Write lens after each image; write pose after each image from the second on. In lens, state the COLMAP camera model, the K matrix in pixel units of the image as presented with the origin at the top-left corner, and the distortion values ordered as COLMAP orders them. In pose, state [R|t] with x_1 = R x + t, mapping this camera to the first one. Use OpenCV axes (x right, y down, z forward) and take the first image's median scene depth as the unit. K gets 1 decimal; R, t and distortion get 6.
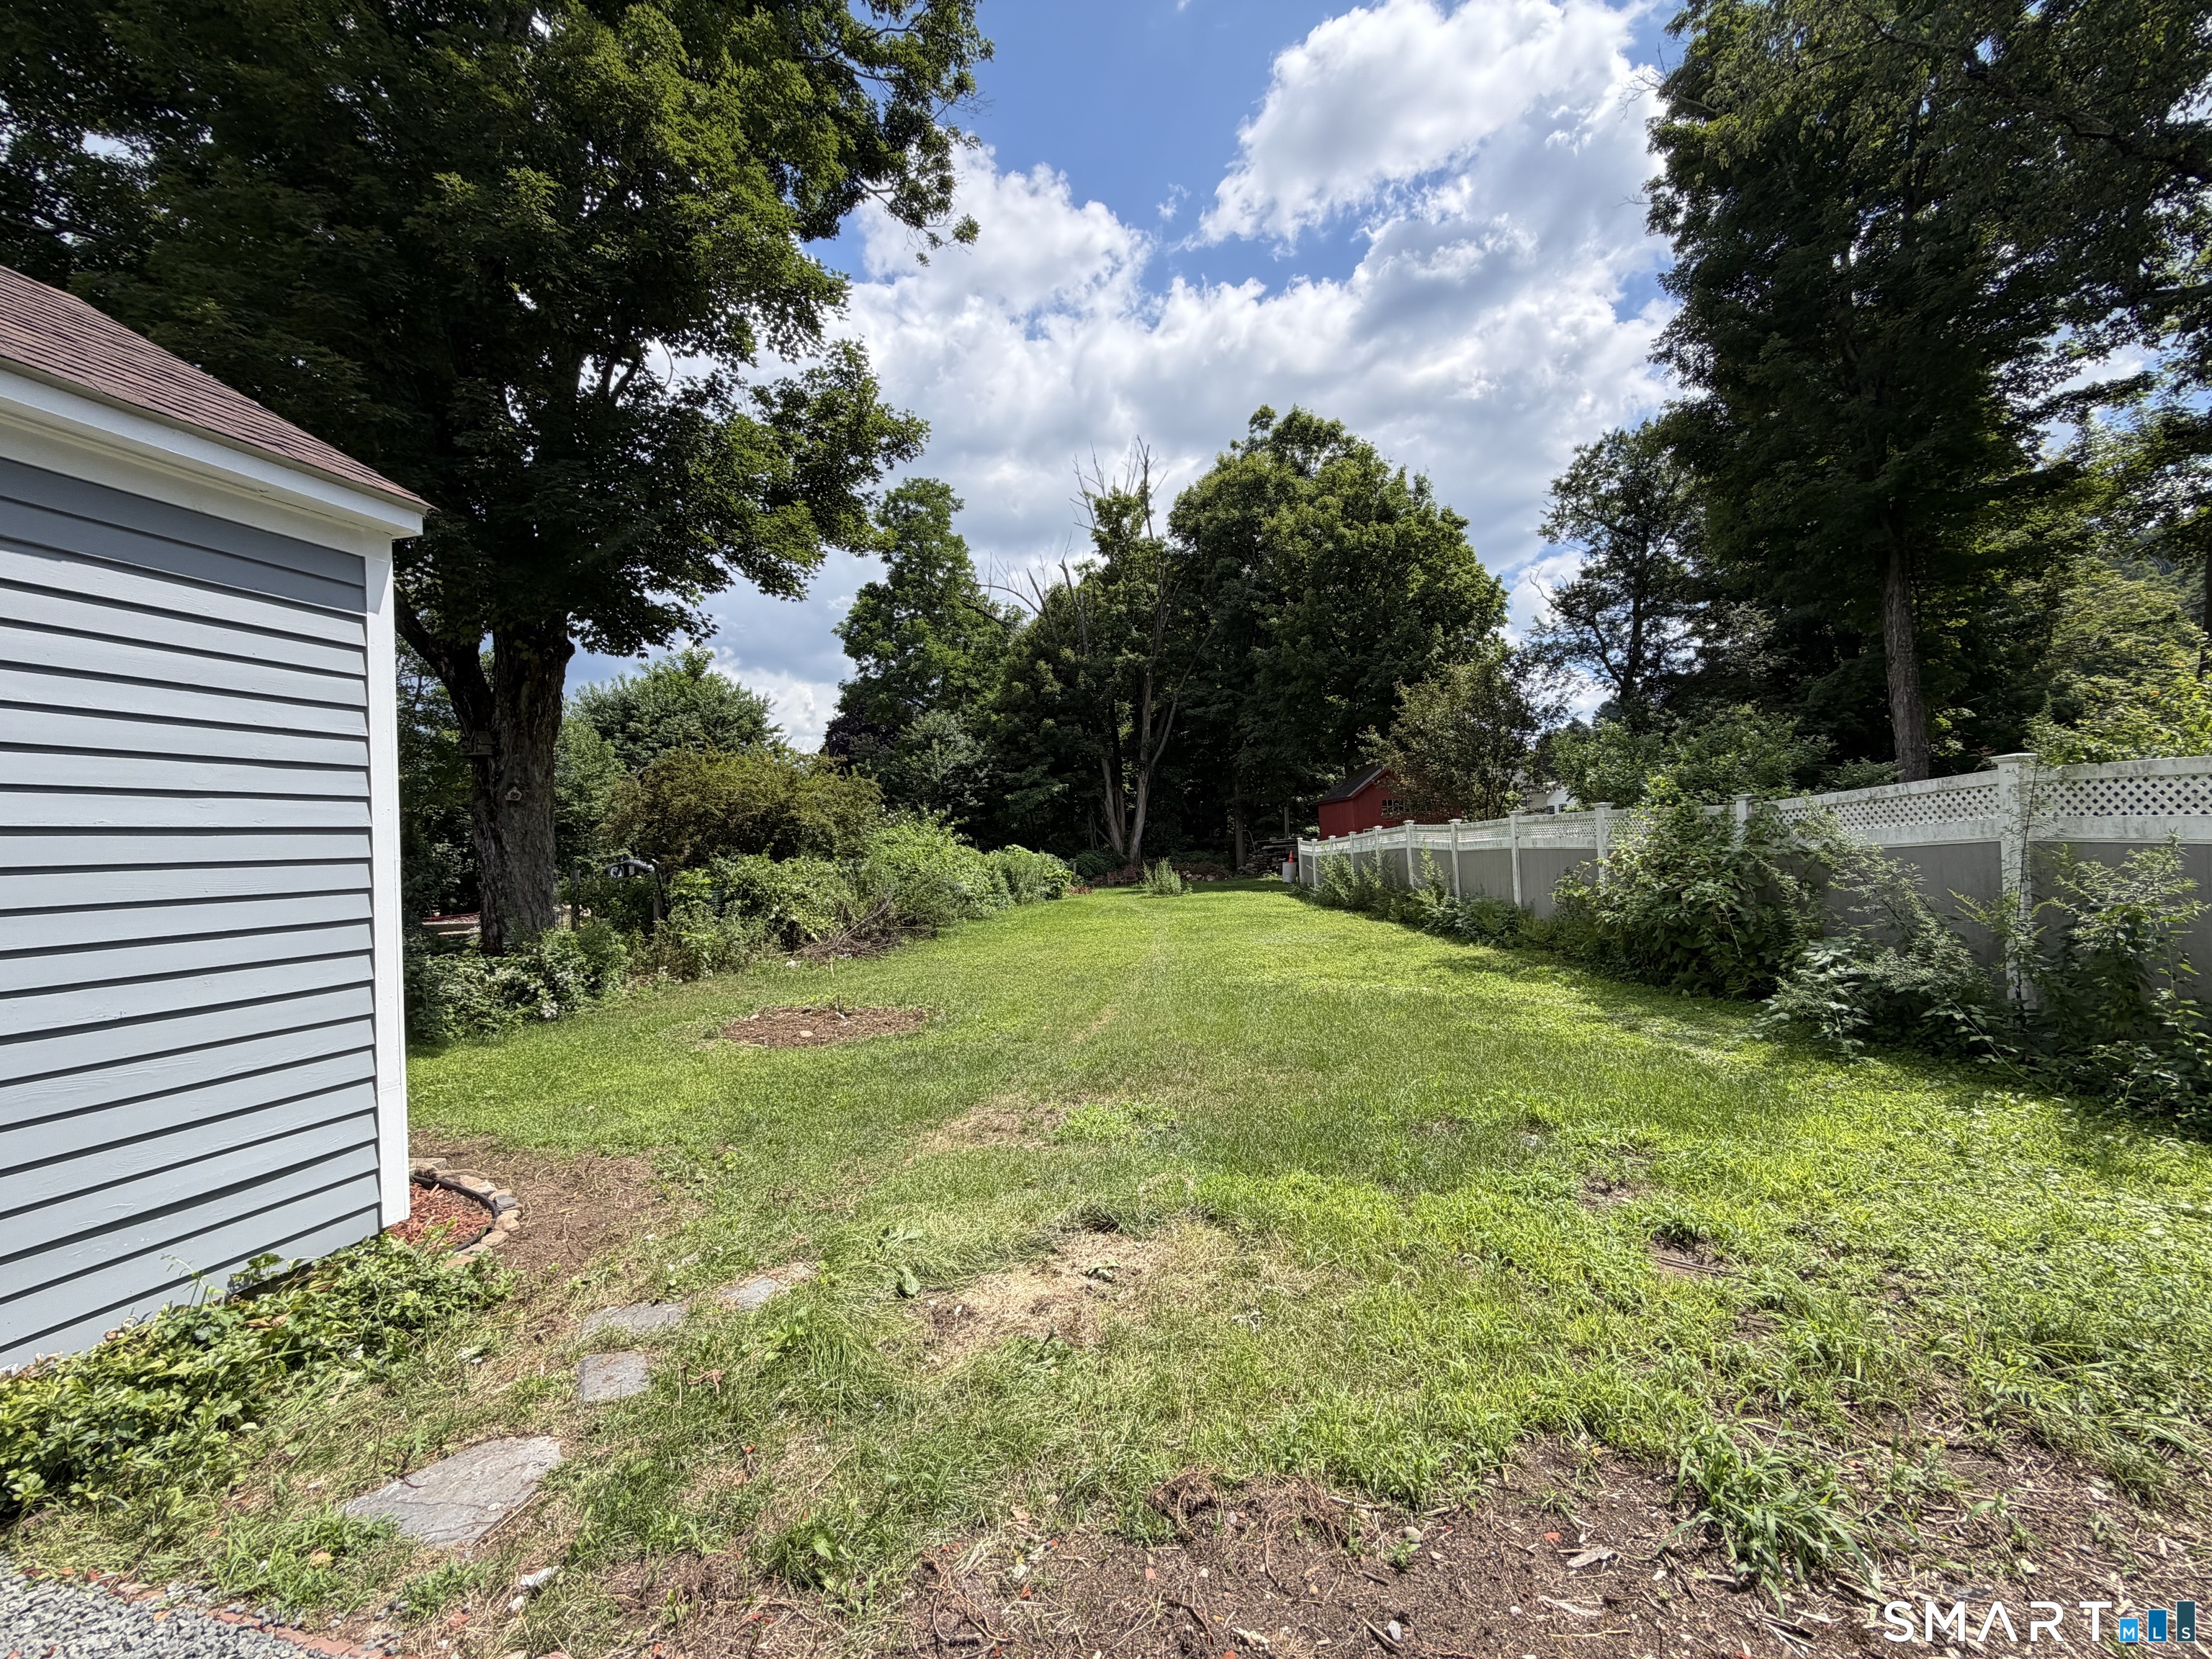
lens RADIAL K [[884.4, 0, 1090.6], [0, 884.4, 812.0], [0, 0, 1]] dist [-0.000021, 0.000246]
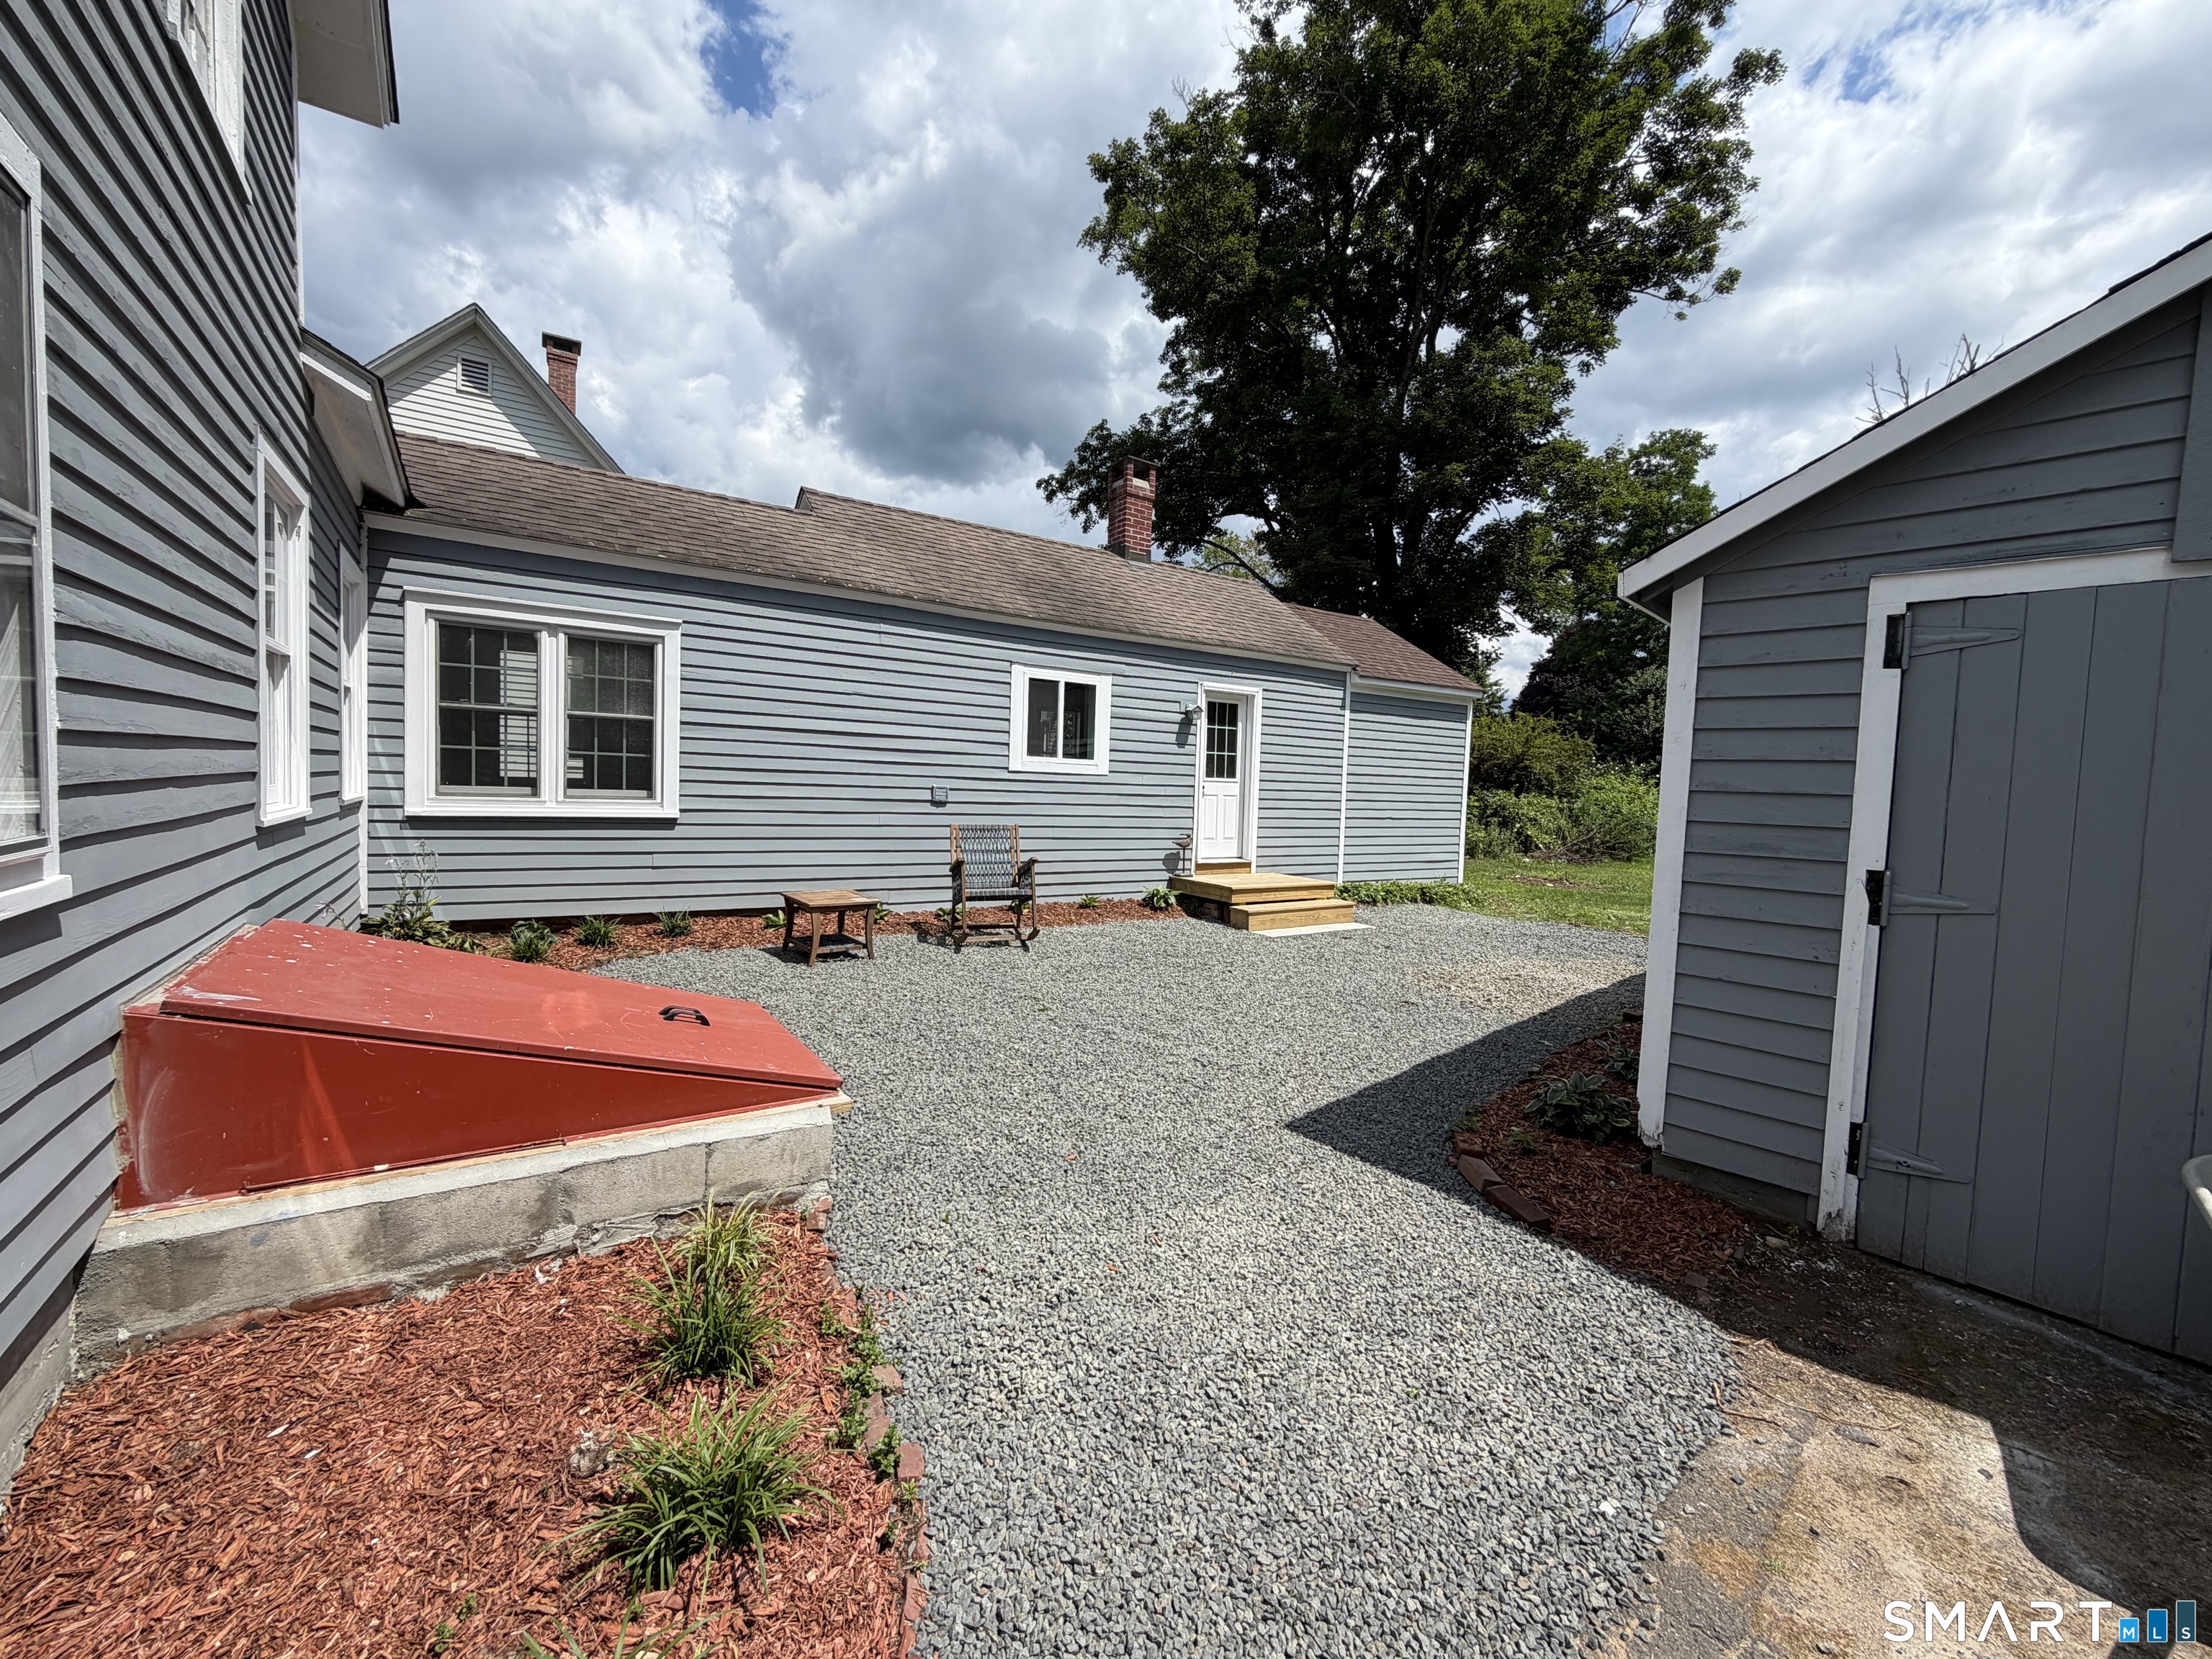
lens RADIAL K [[884.4, 0, 1098.3], [0, 884.4, 835.8], [0, 0, 1]] dist [-0.000021, 0.000246]
pose [[0.746031, 0.110326, -0.656708, 0.058268], [-0.042206, 0.992031, 0.118713, -0.013385], [0.664572, -0.060847, 0.744743, -0.312662]]
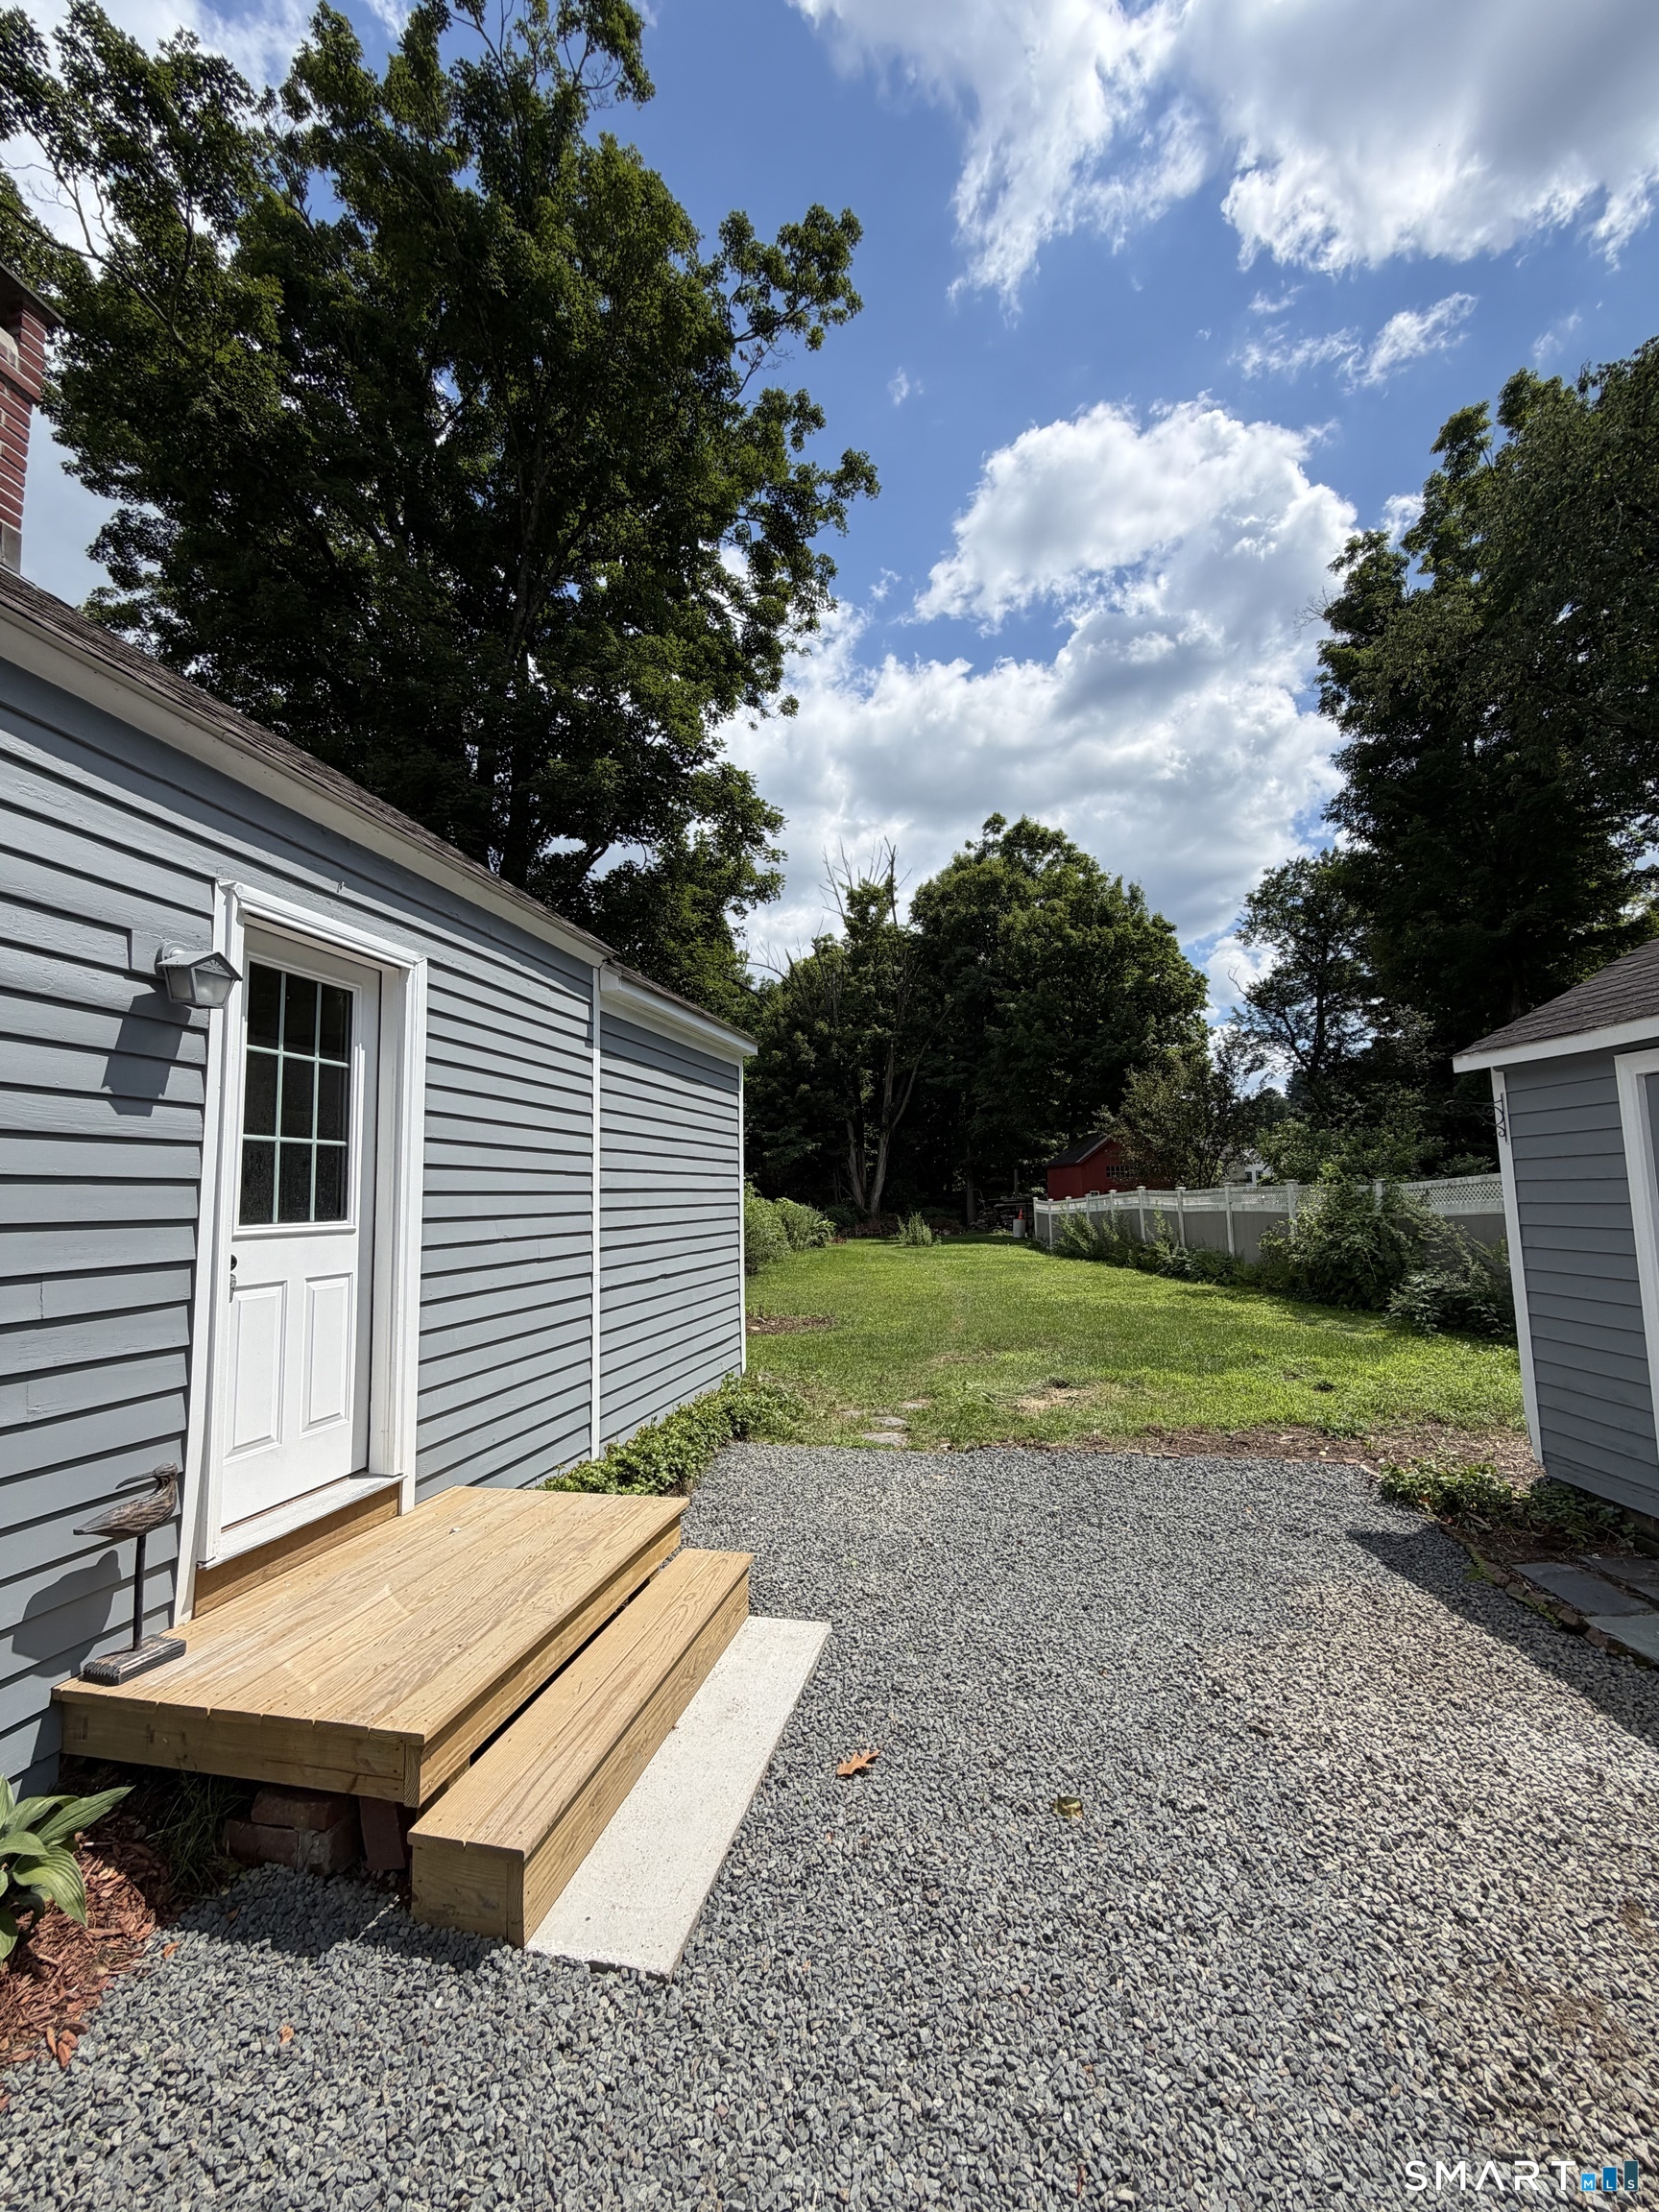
lens RADIAL K [[884.4, 0, 831.0], [0, 884.4, 1096.3], [0, 0, 1]] dist [-0.000021, 0.000246]
pose [[0.998781, 0.027506, 0.040996, -0.074860], [-0.024227, 0.996625, -0.078439, -0.005074], [-0.043015, 0.077350, 0.996076, -0.132729]]
